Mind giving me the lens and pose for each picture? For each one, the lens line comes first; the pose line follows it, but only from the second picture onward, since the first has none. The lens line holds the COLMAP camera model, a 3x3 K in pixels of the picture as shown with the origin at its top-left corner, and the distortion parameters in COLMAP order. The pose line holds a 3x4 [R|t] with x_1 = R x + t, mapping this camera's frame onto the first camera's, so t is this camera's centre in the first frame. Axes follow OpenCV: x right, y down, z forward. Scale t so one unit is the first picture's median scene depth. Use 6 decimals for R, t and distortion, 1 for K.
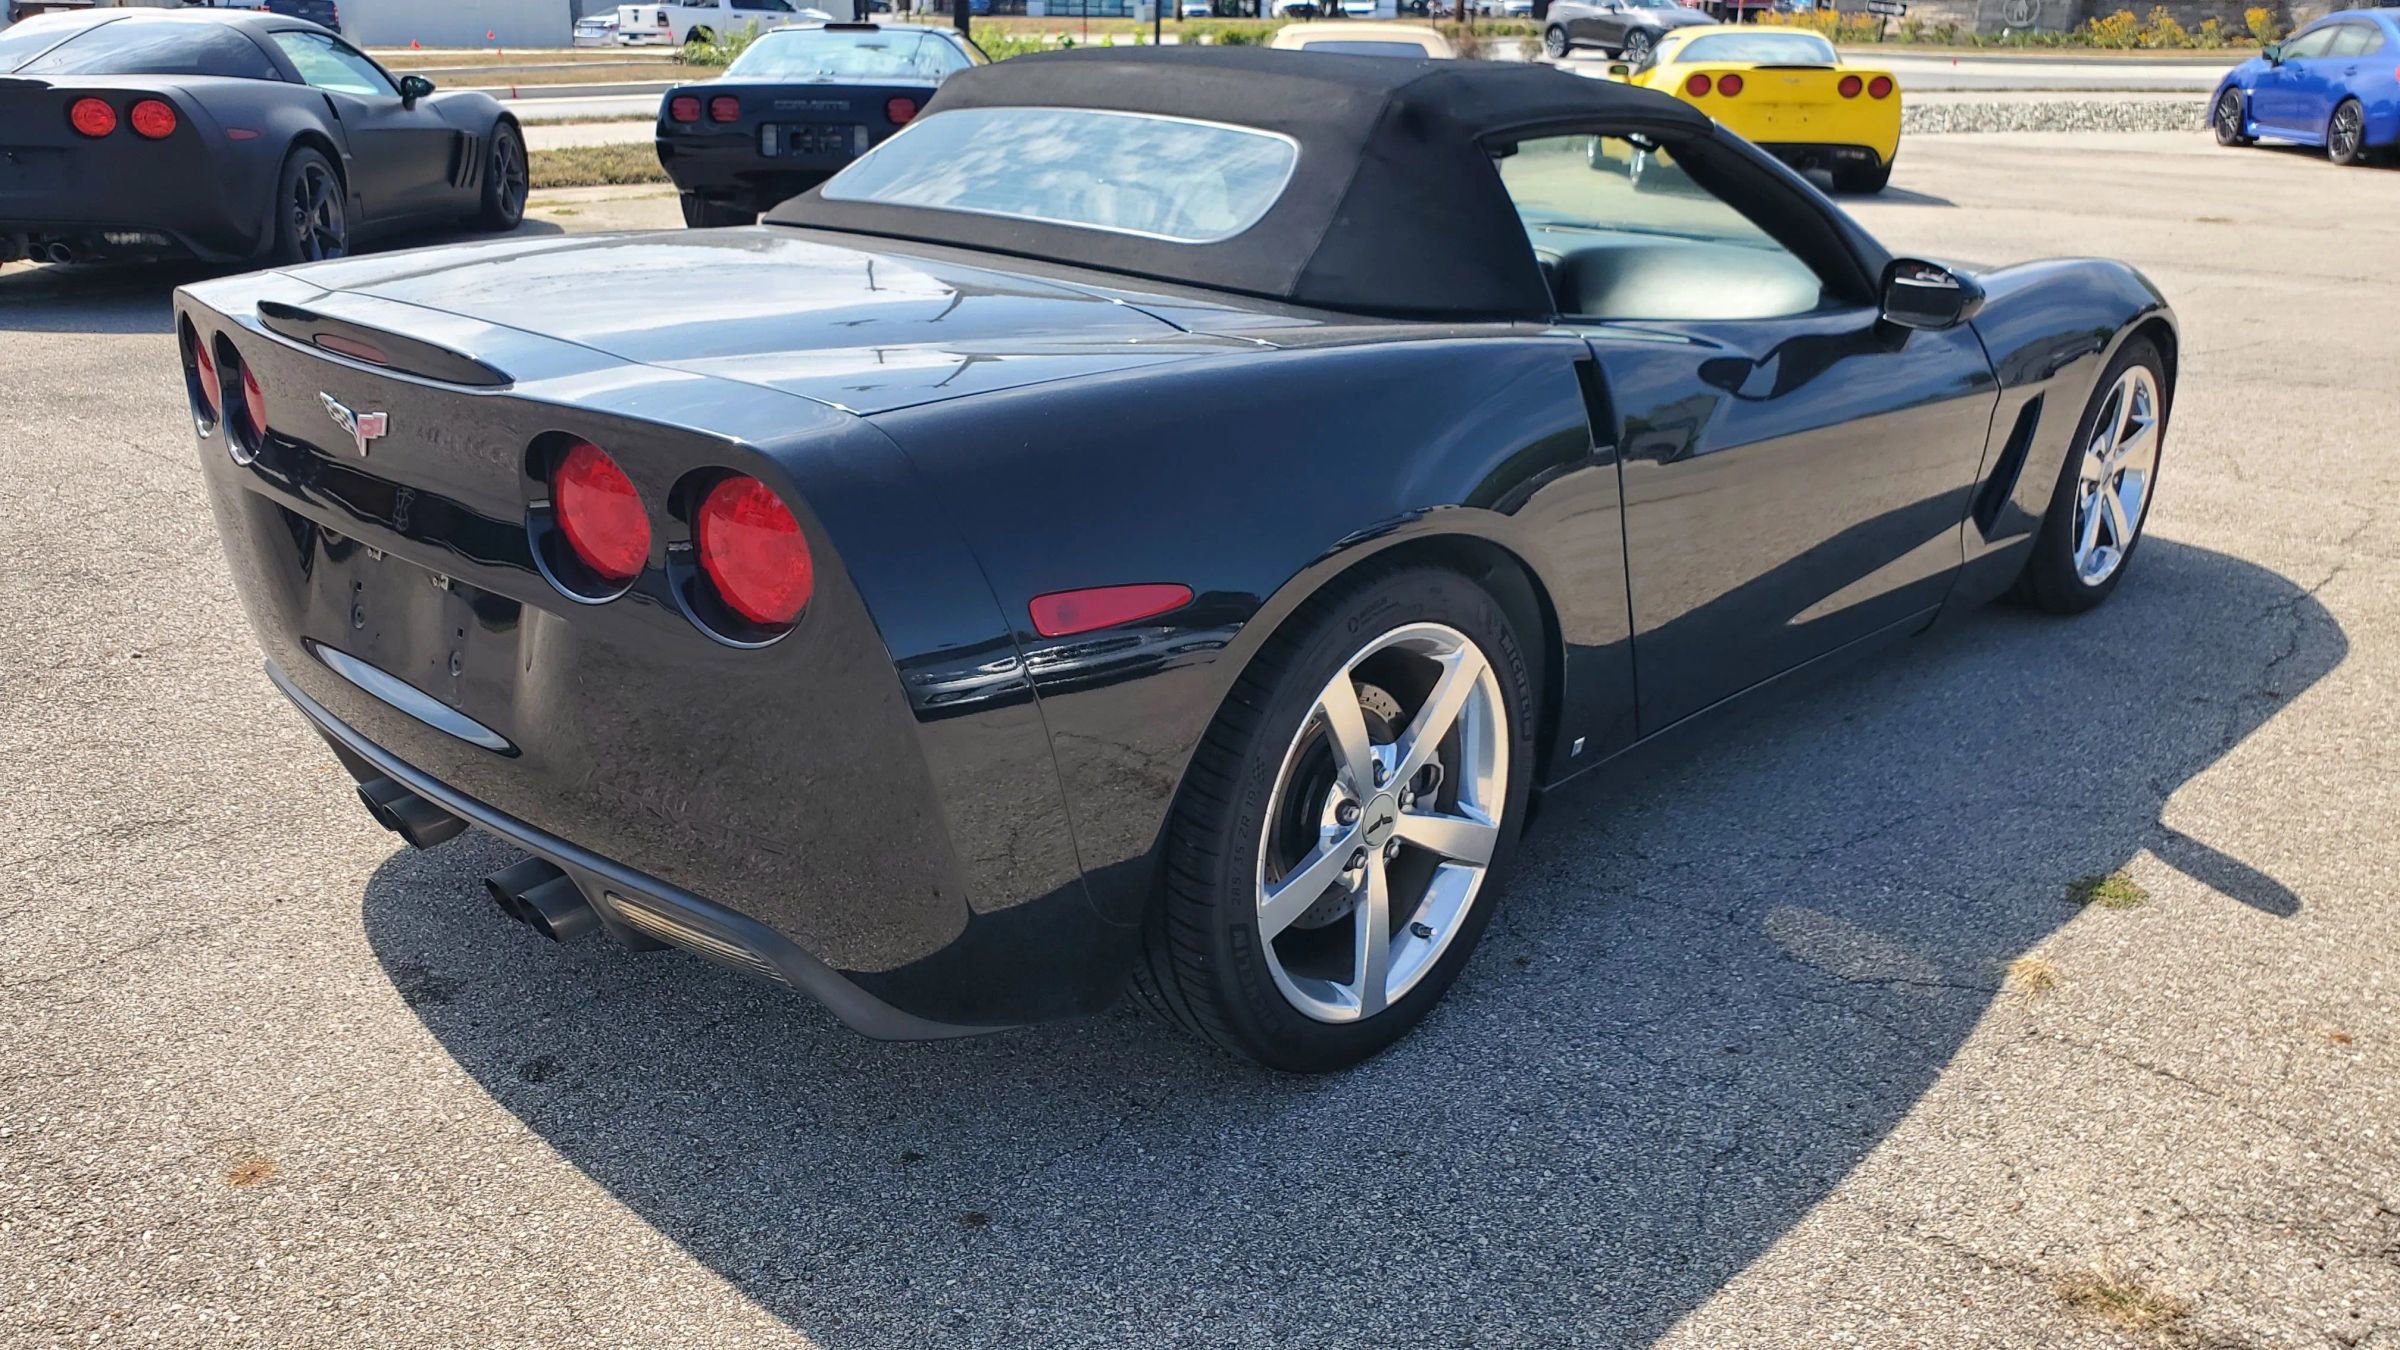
lens RADIAL K [[1898.3, 0, 1234.7], [0, 1898.3, 687.8], [0, 0, 1]] dist [-0.027222, 0.060406]
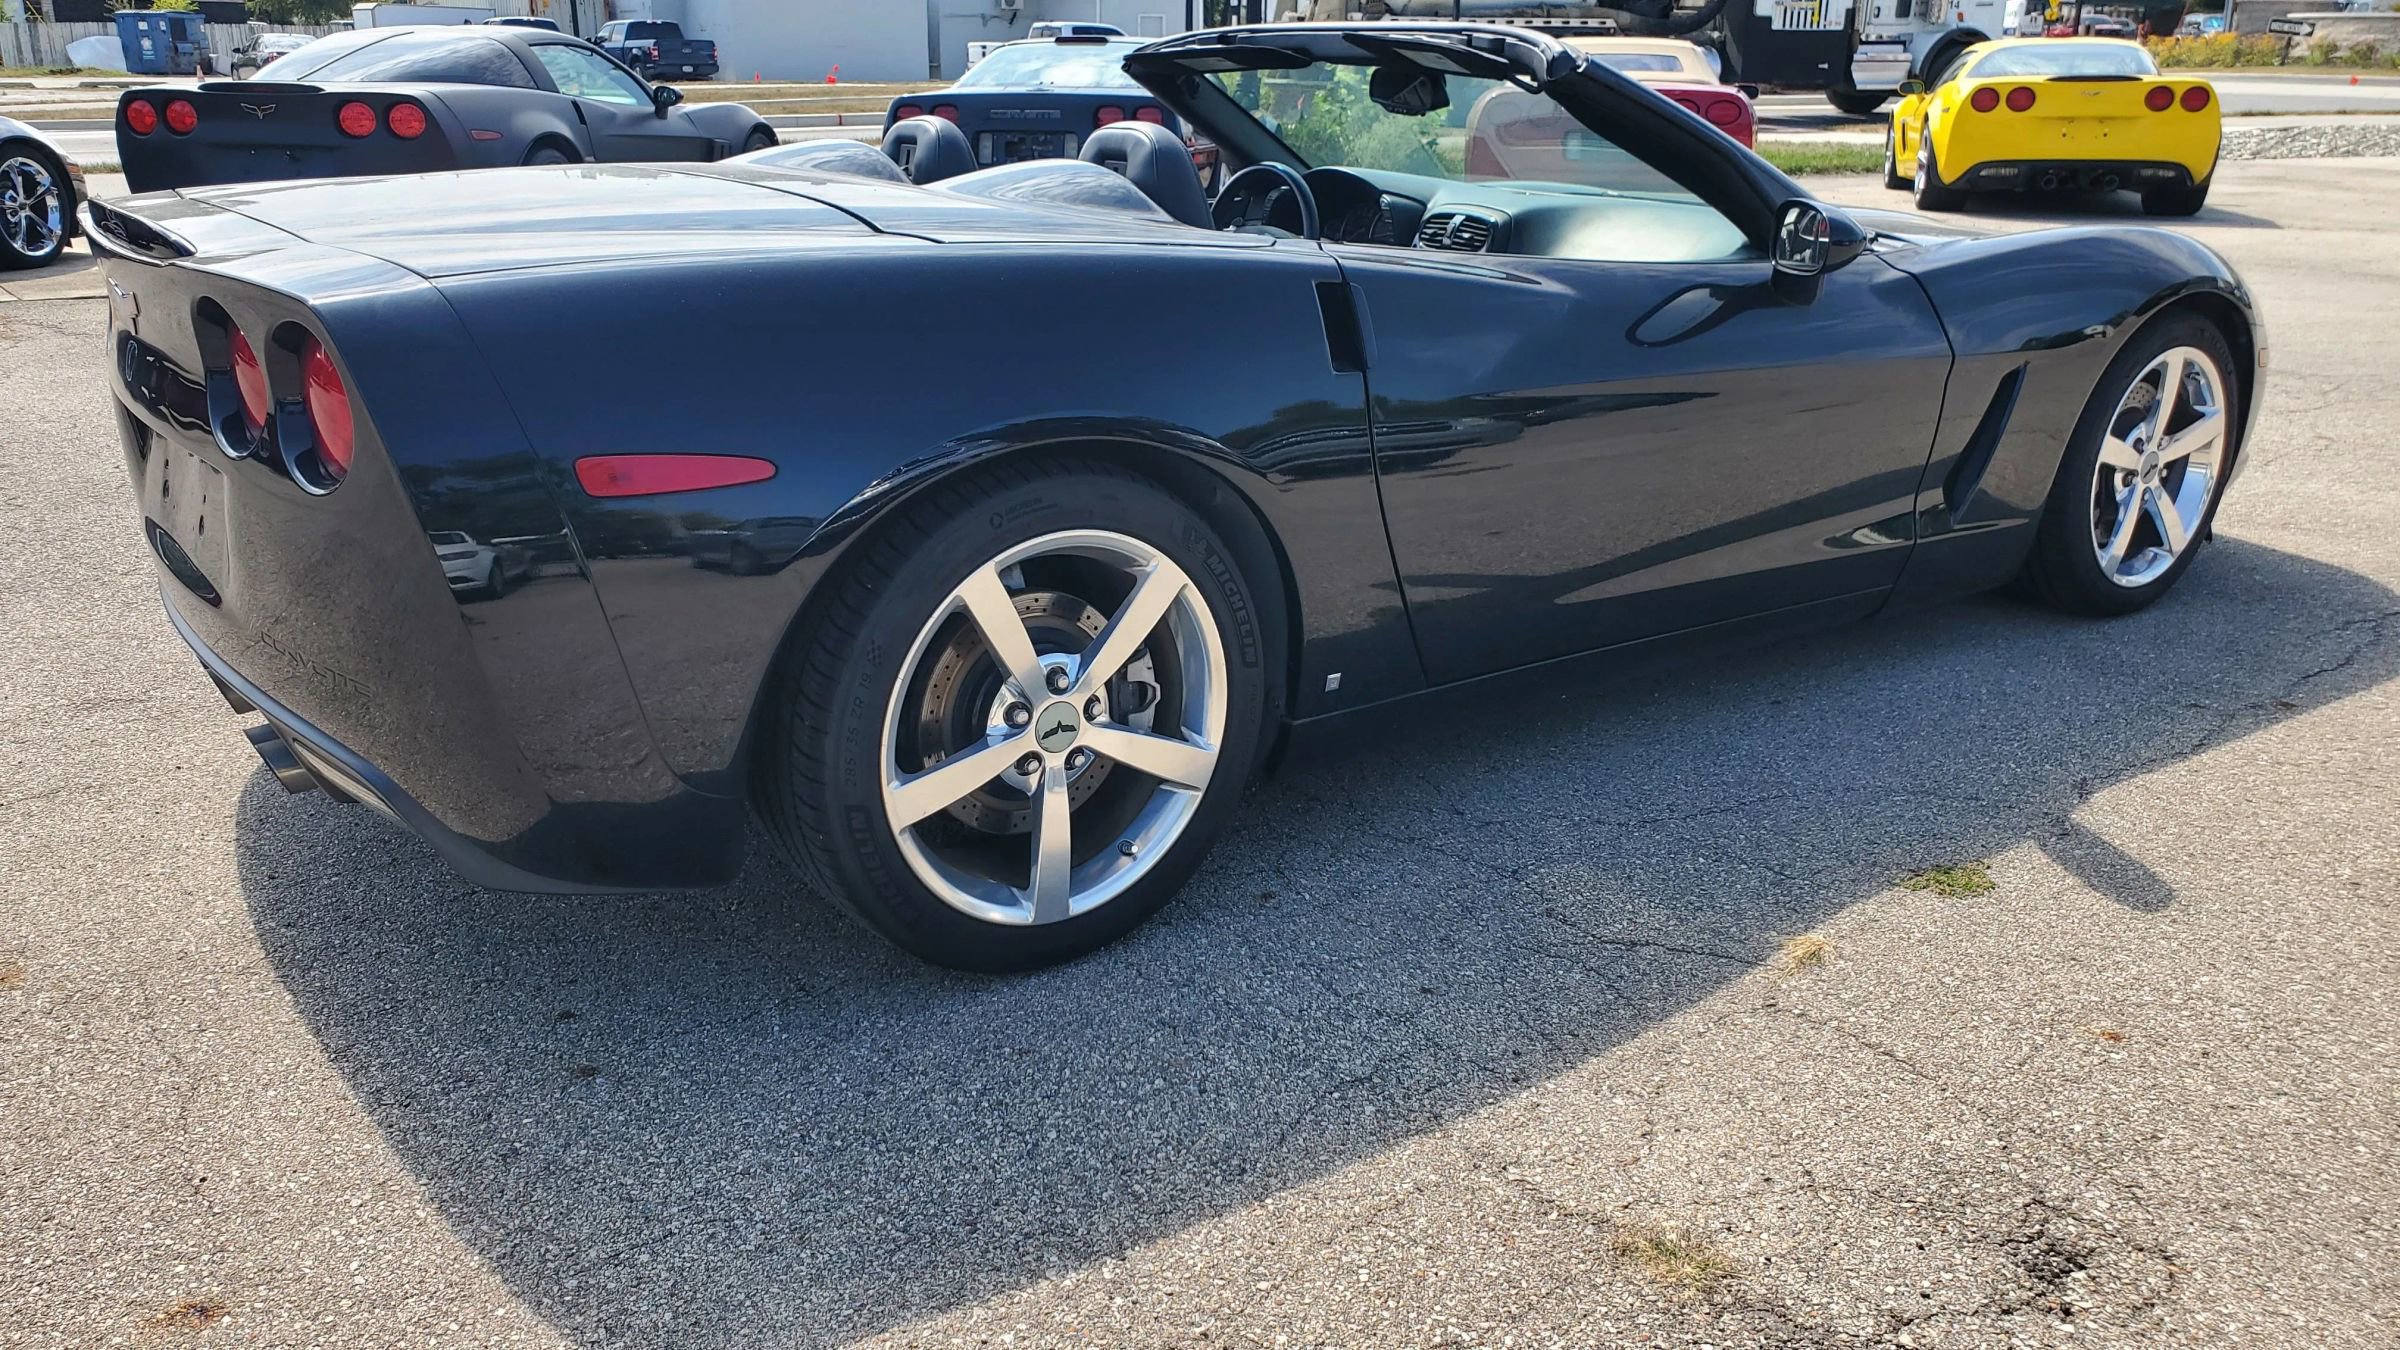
lens RADIAL K [[1913.4, 0, 1209.7], [0, 1913.4, 686.7], [0, 0, 1]] dist [-0.004270, 0.036469]
pose [[0.981822, 0.051843, -0.182586, 0.207728], [-0.055864, 0.998295, -0.016945, 0.037880], [0.181396, 0.026837, 0.983044, 0.014252]]
